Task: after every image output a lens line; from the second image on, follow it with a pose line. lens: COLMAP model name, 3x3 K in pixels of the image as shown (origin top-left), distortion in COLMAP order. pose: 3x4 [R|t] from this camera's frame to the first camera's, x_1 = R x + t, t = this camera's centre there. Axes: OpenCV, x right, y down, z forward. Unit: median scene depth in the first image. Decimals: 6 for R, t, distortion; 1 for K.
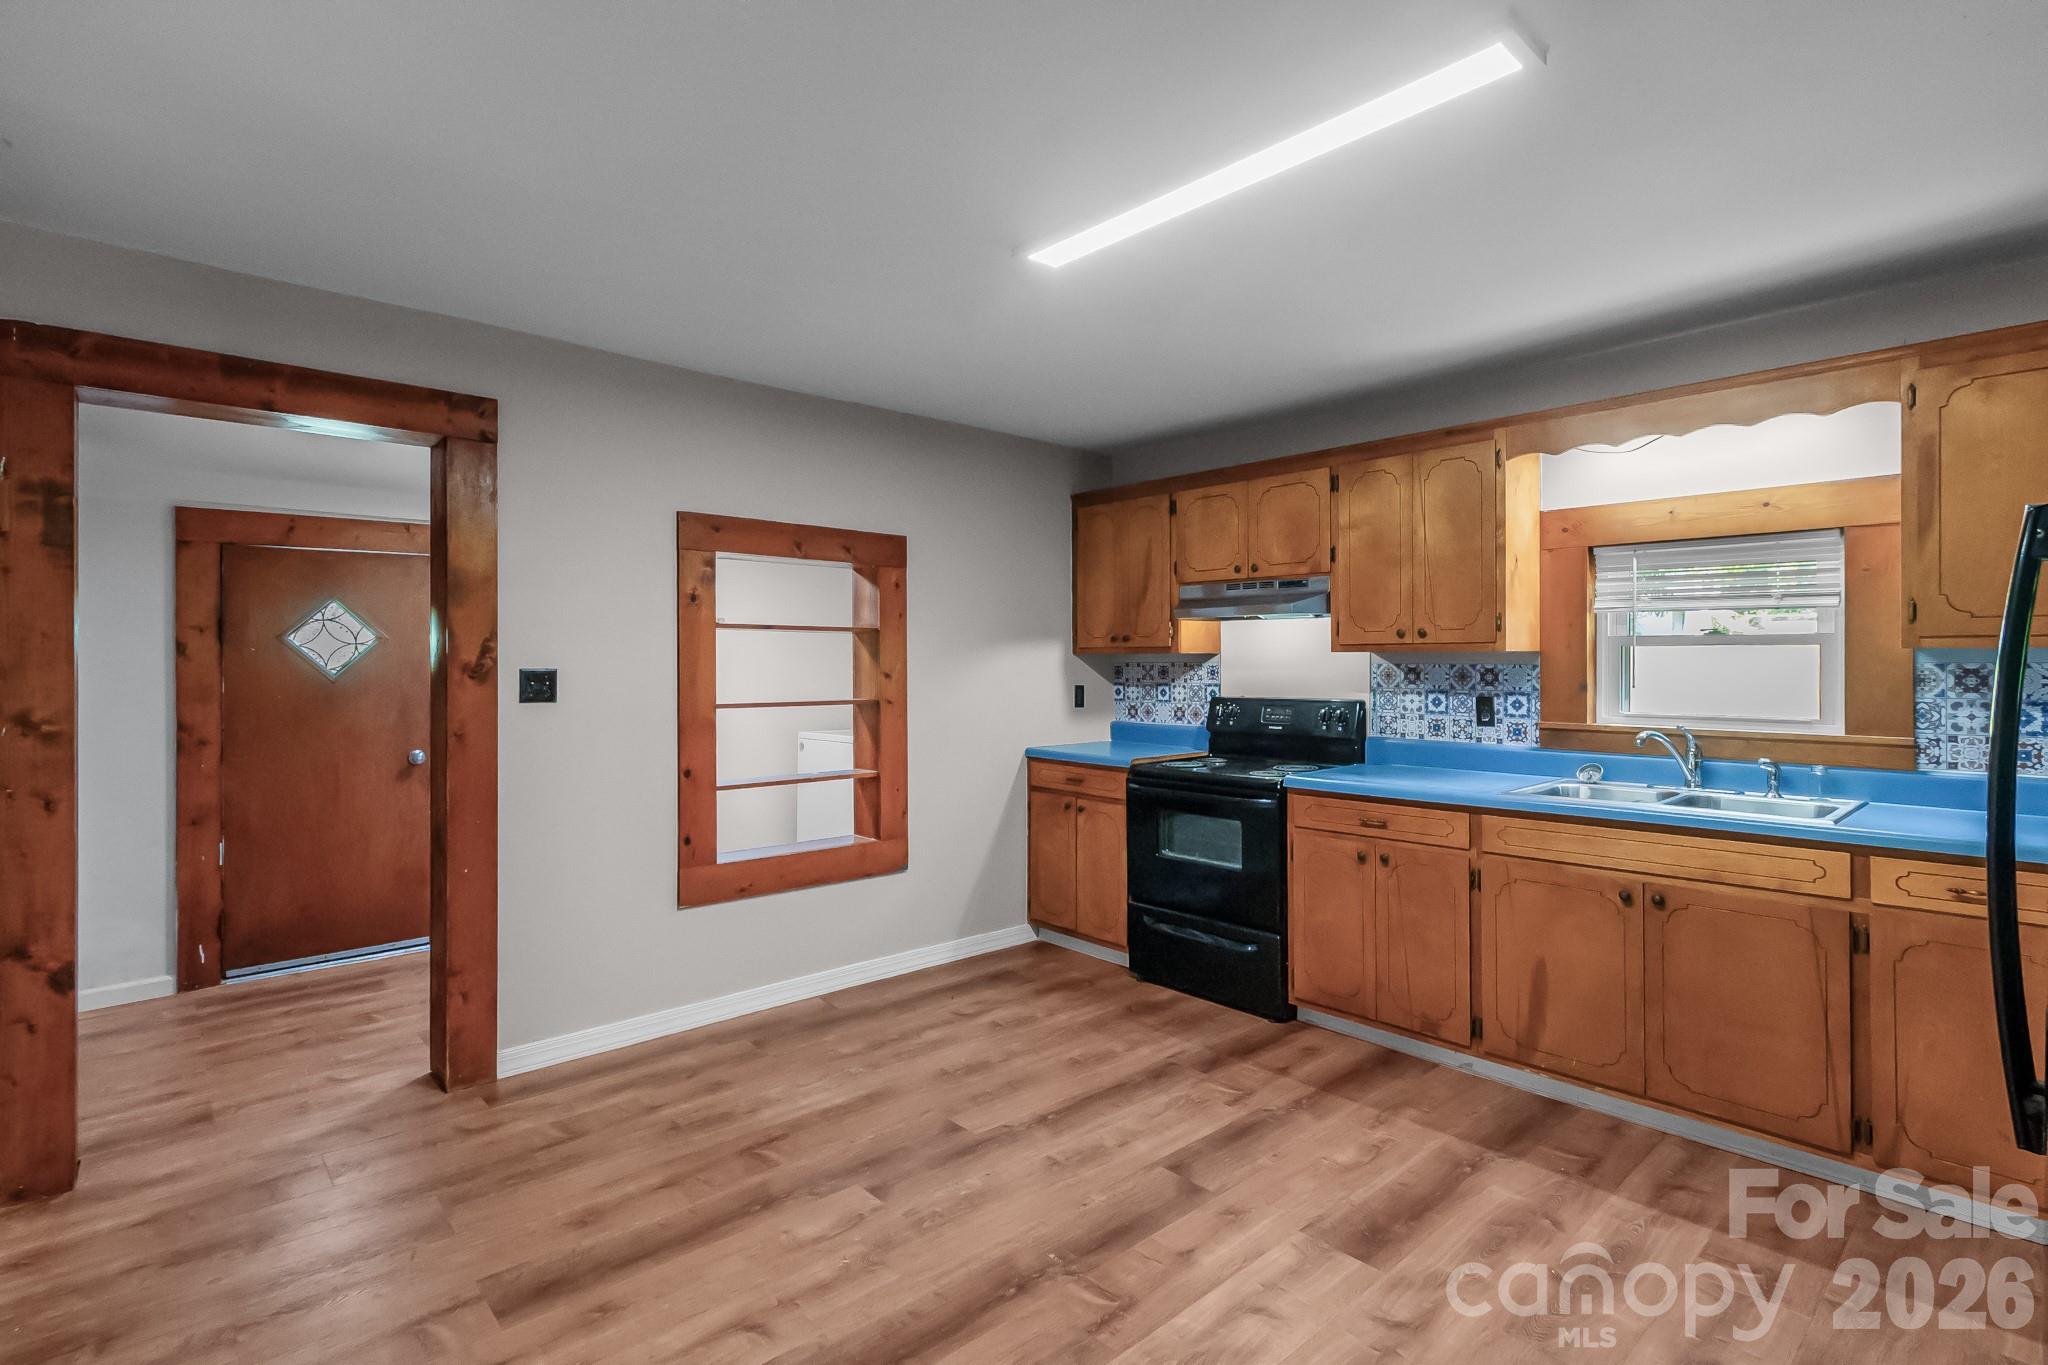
lens RADIAL K [[962.2, 0, 1072.1], [0, 962.2, 664.2], [0, 0, 1]] dist [0.008550, -0.002103]
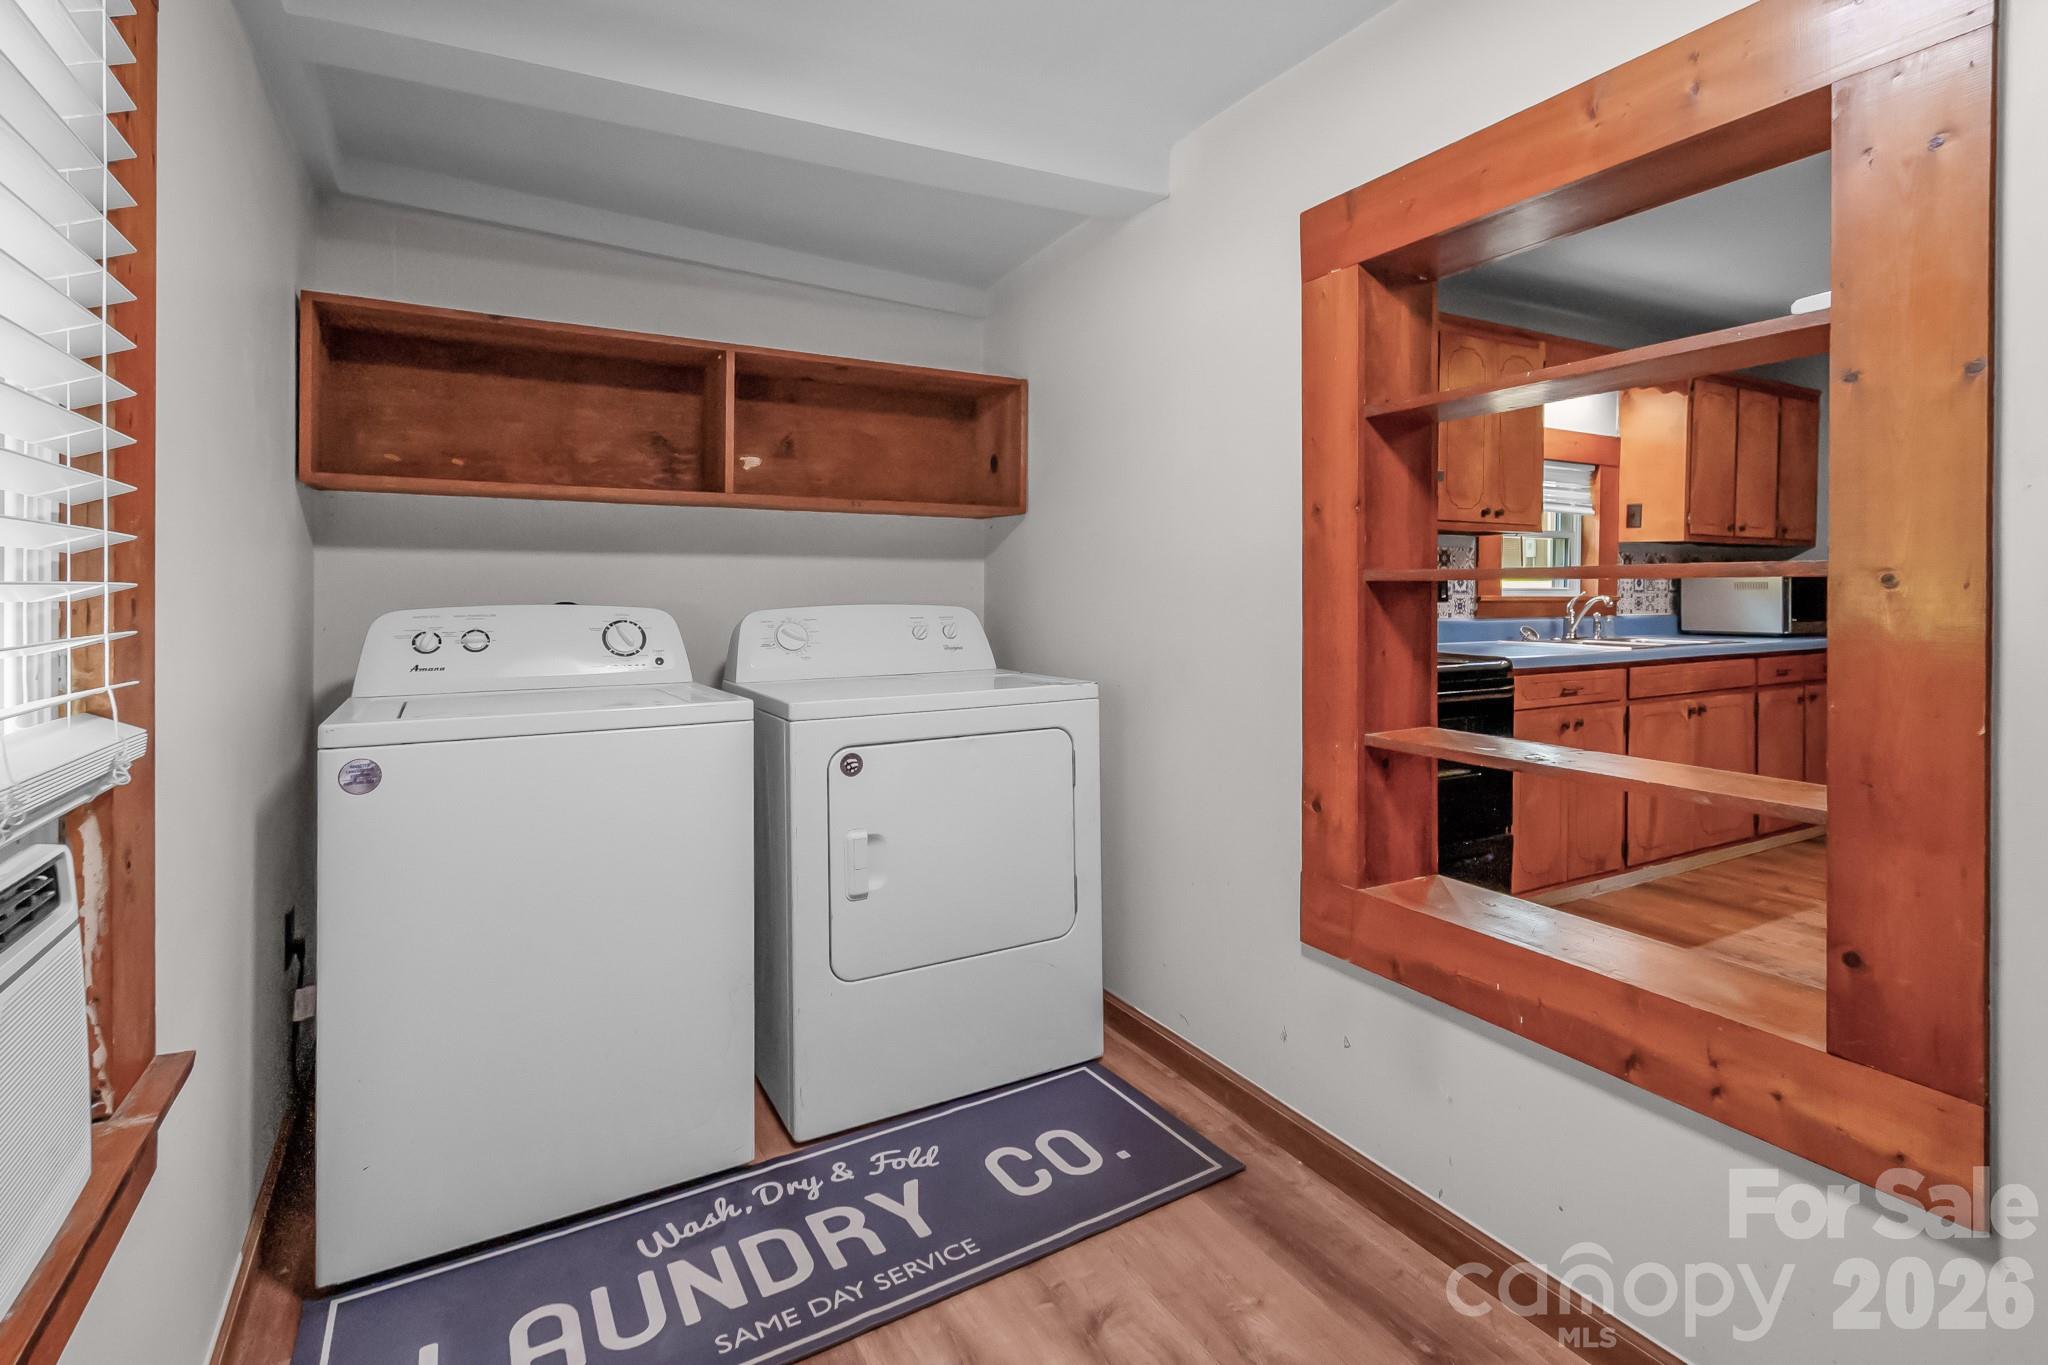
lens RADIAL K [[962.2, 0, 1050.4], [0, 962.2, 592.8], [0, 0, 1]] dist [0.008550, -0.002103]
pose [[0.251782, -0.003303, 0.967778, -0.774741], [-0.001293, 0.999992, 0.003749, 0.051458], [-0.967783, -0.002195, 0.251775, 1.192593]]
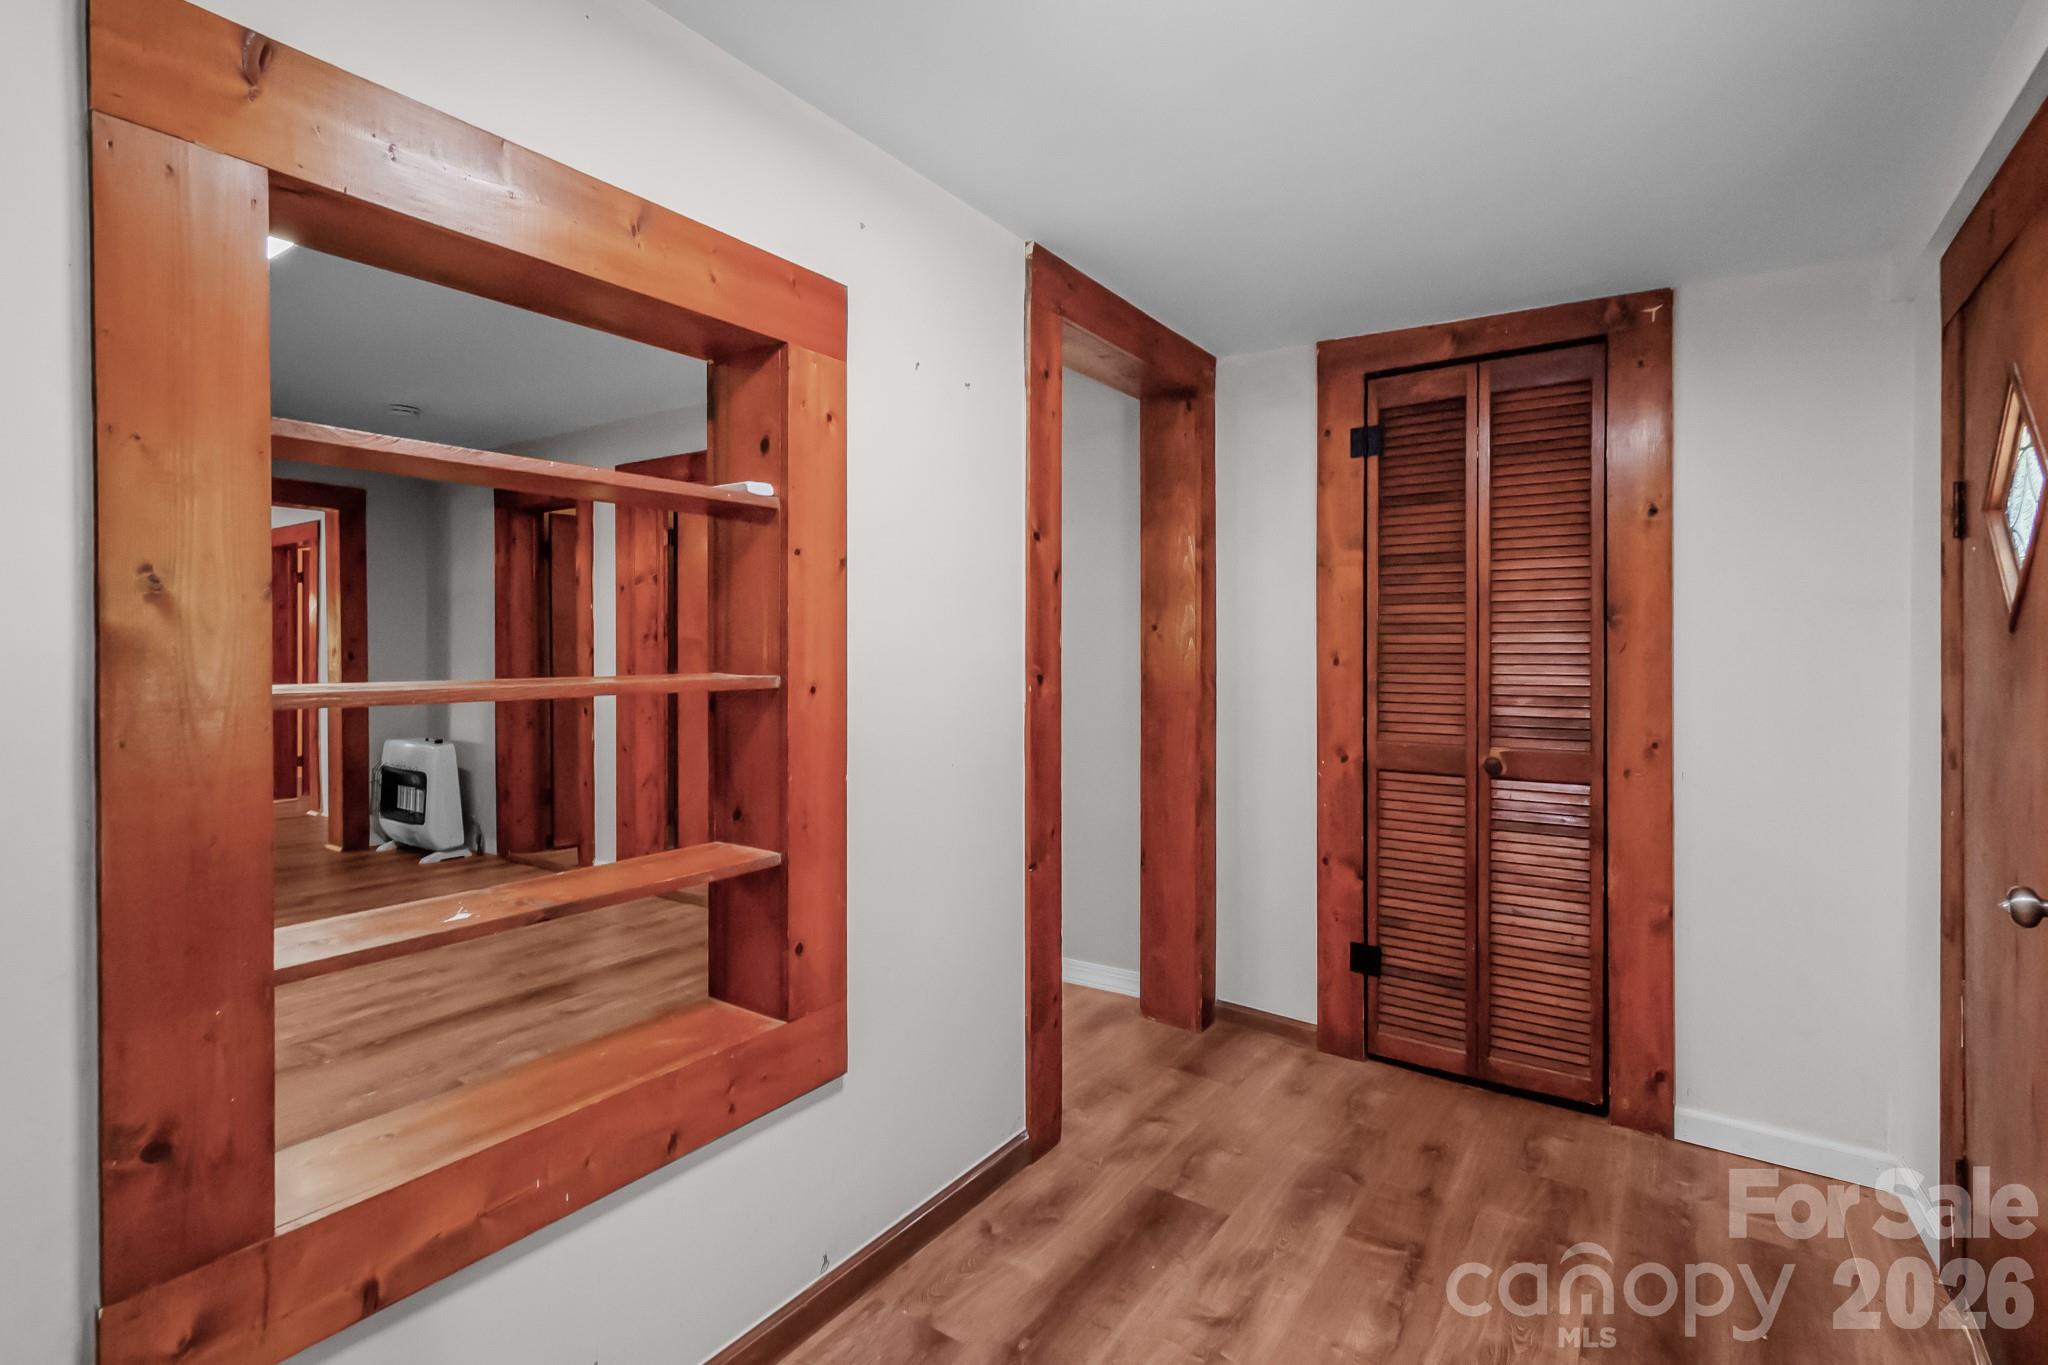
lens RADIAL K [[962.2, 0, 1036.8], [0, 962.2, 661.6], [0, 0, 1]] dist [0.008550, -0.002103]
pose [[-0.980961, 0.003977, -0.194164, -0.432164], [0.003052, 0.999983, 0.005064, 0.036195], [0.194181, 0.004375, -0.980956, 1.497329]]
